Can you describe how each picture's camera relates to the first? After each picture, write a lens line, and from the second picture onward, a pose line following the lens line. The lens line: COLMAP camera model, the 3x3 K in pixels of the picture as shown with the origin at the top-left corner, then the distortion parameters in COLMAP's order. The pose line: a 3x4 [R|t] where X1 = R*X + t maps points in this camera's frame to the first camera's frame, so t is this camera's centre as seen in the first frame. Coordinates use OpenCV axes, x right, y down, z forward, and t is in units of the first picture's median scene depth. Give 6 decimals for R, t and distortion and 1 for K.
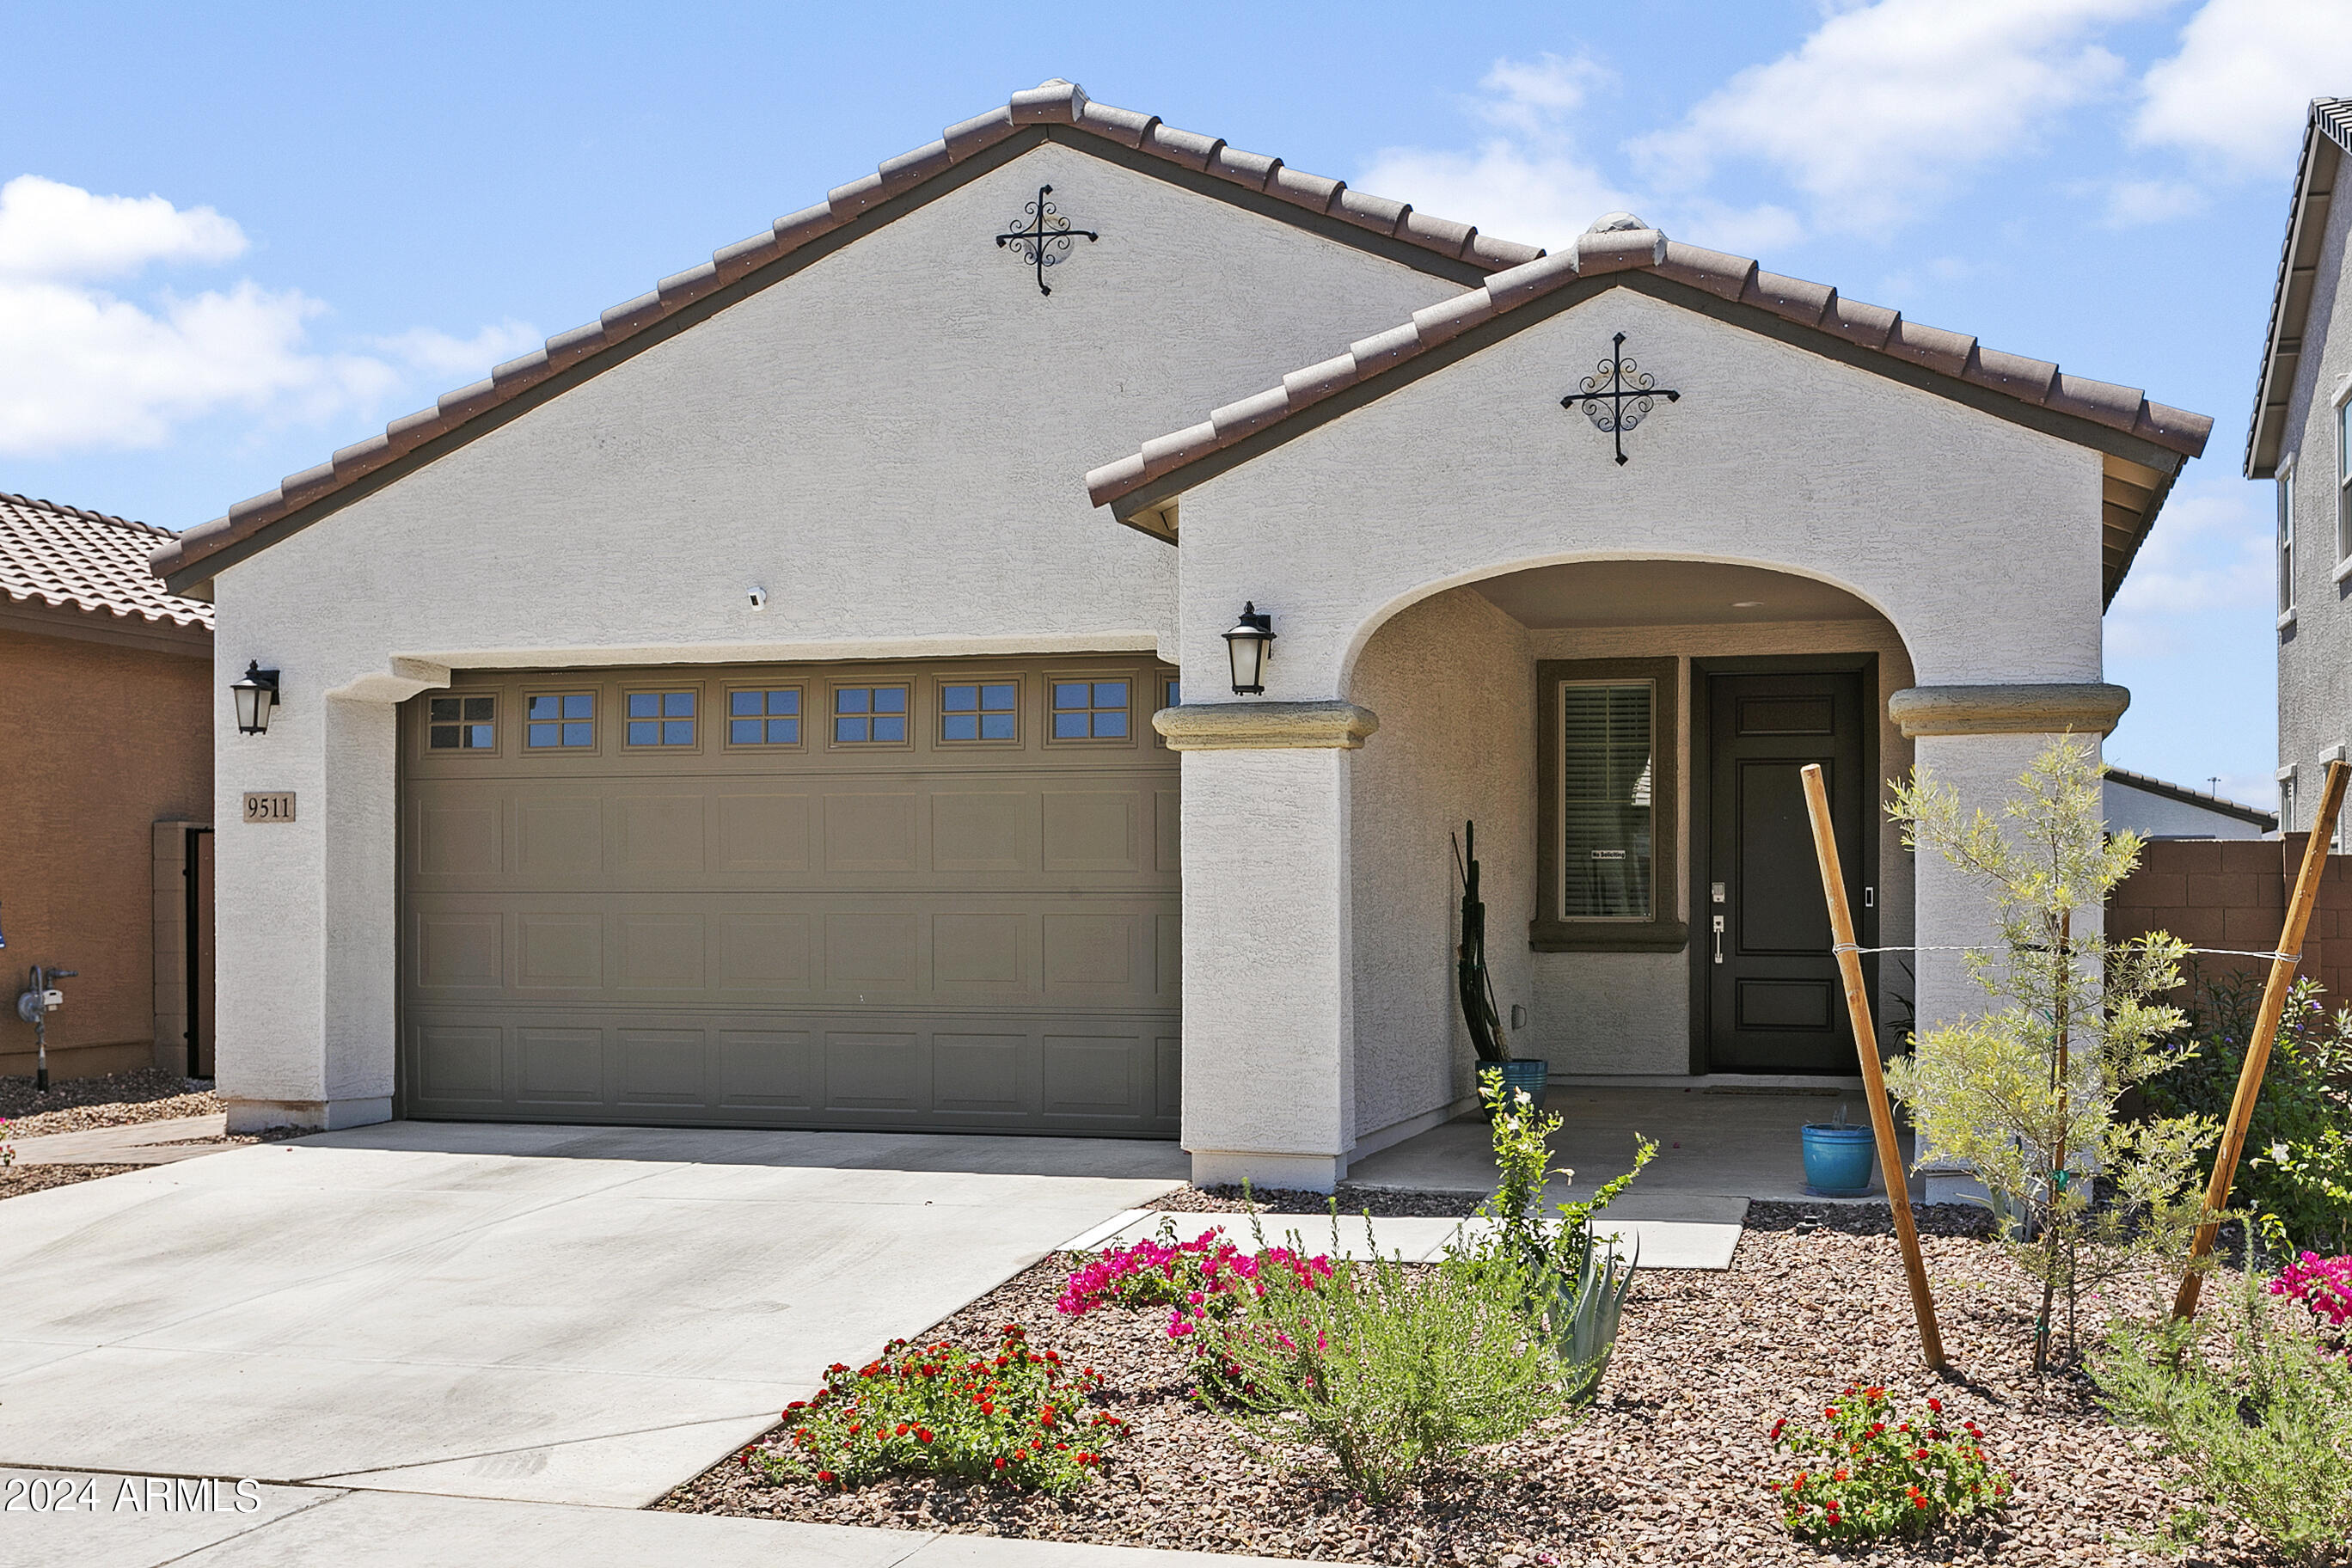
lens RADIAL K [[2677.0, 0, 1166.2], [0, 2677.0, 898.6], [0, 0, 1]] dist [-0.012634, 0.000000]
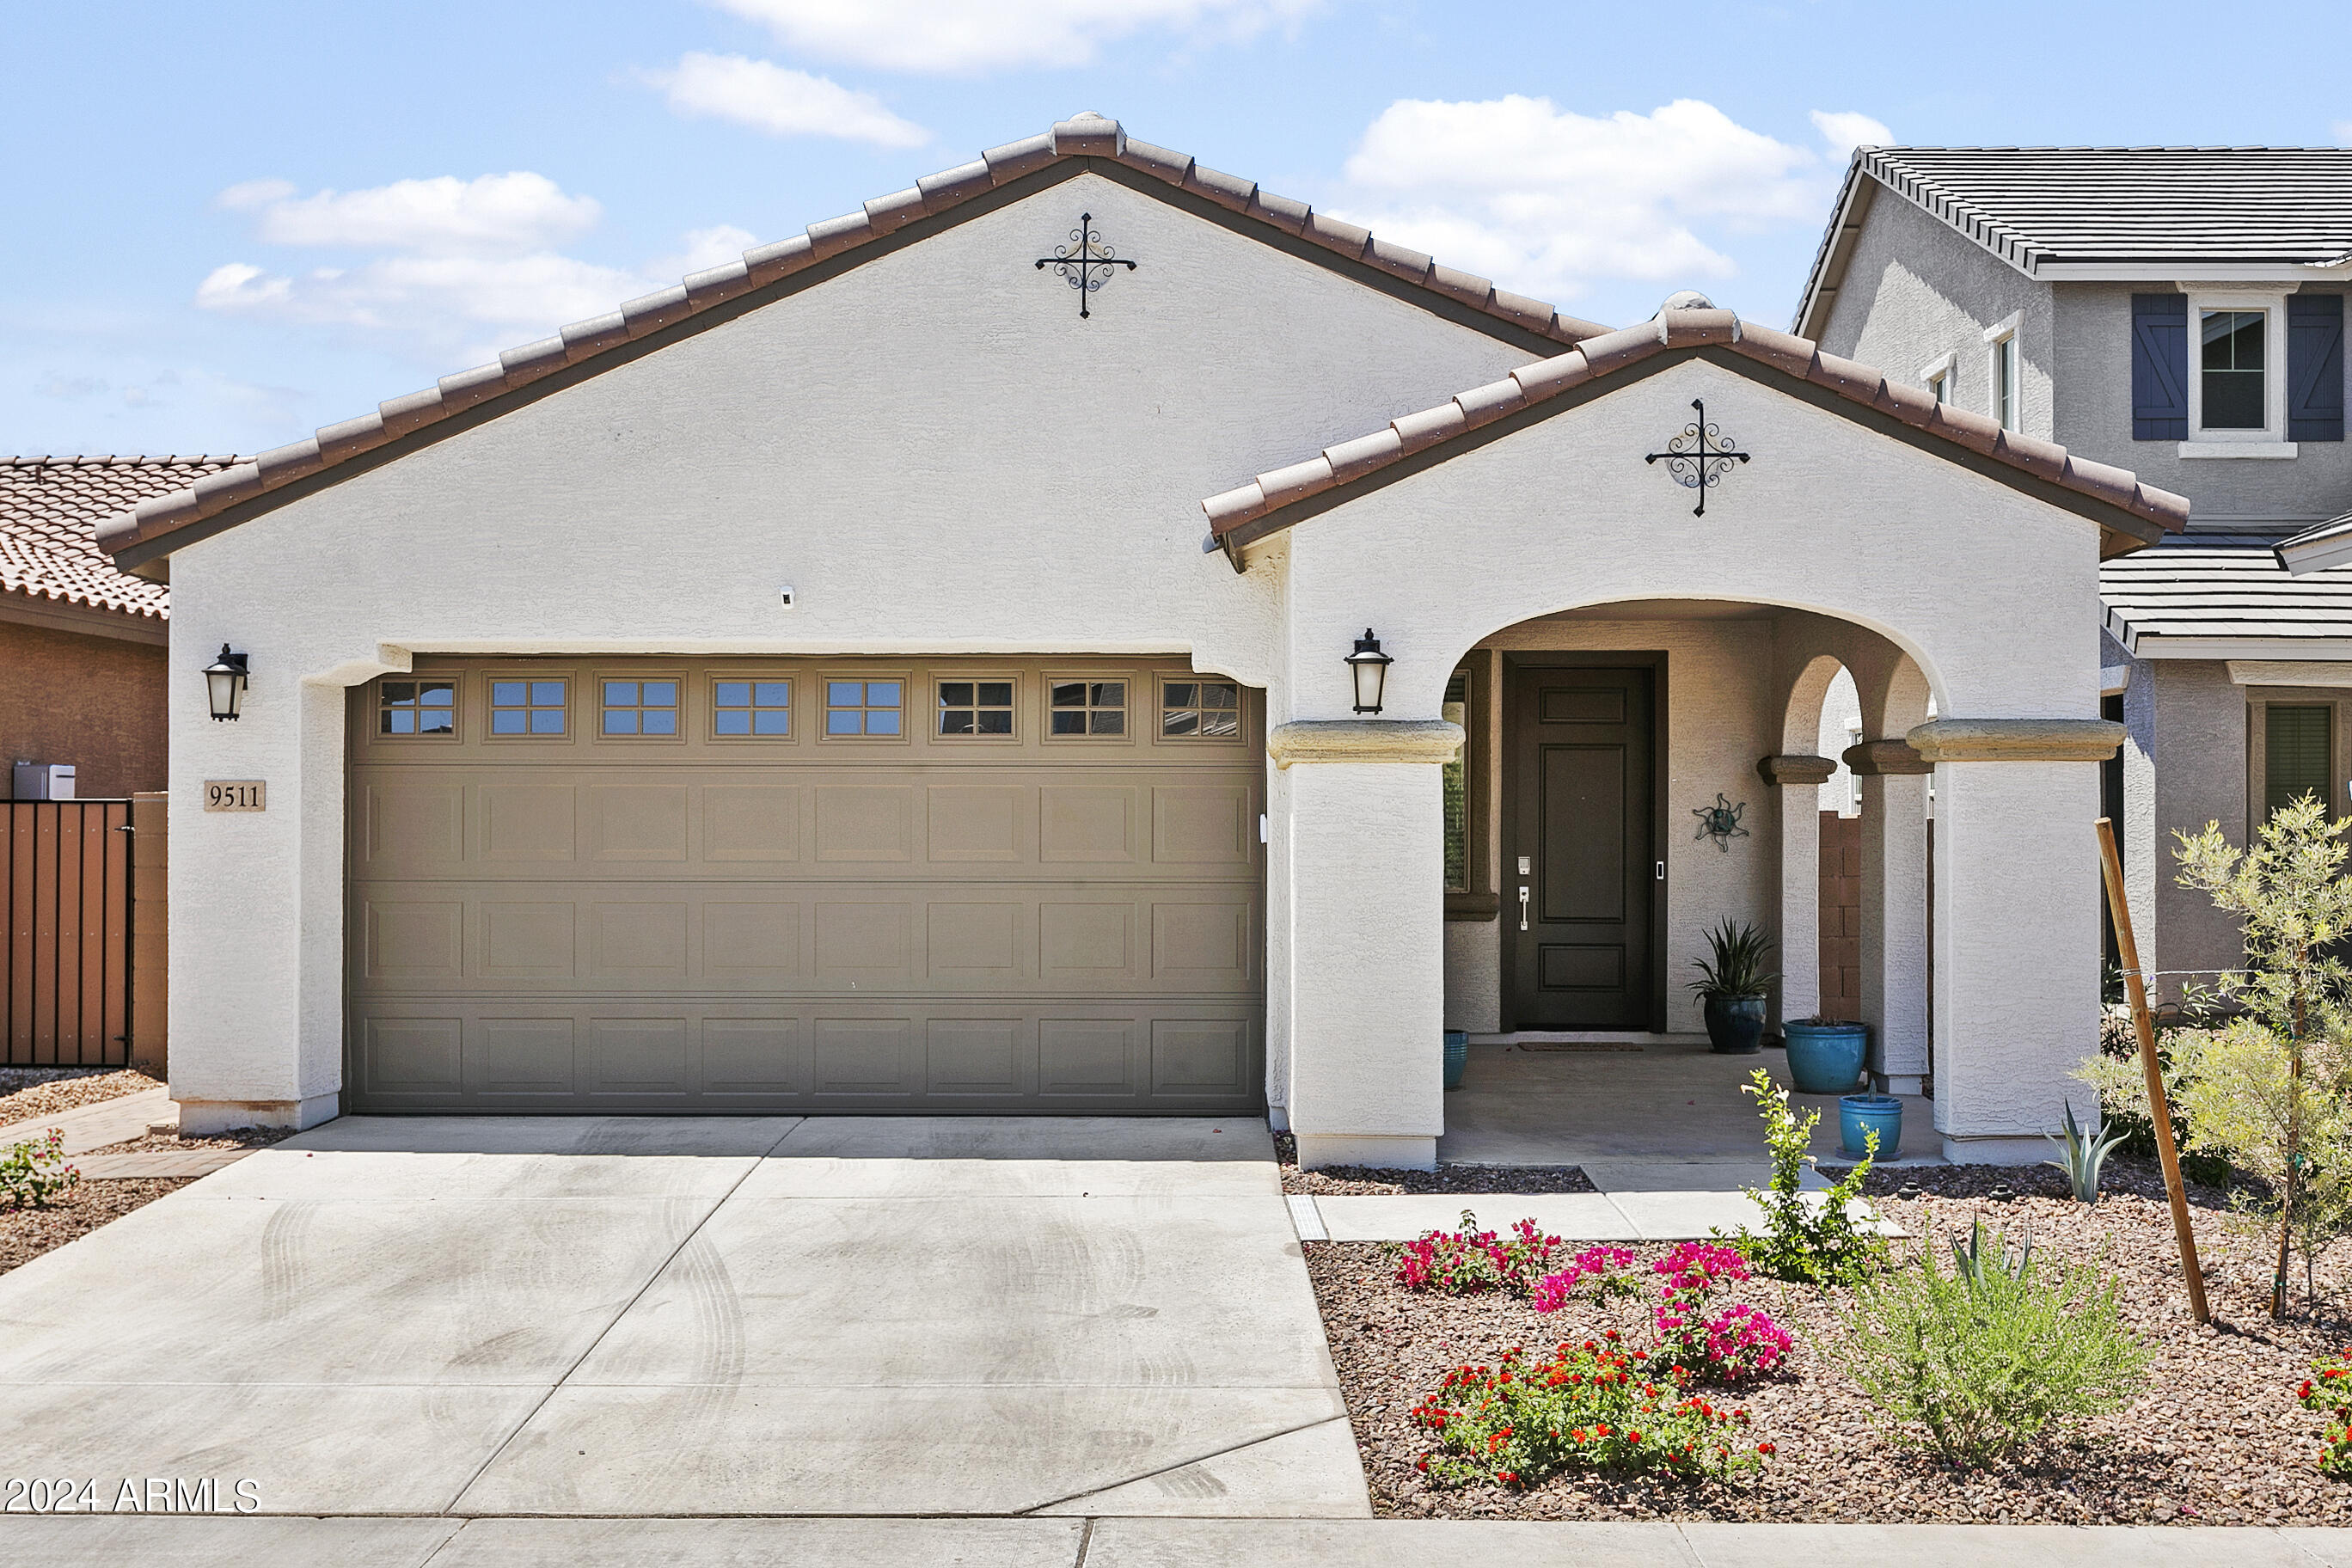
lens RADIAL K [[2677.0, 0, 1178.3], [0, 2677.0, 781.4], [0, 0, 1]] dist [-0.012634, 0.000000]
pose [[0.961521, 0.004150, 0.274701, -0.294846], [-0.001537, 0.999952, -0.009727, -0.032993], [-0.274729, 0.008930, 0.961480, -0.019205]]
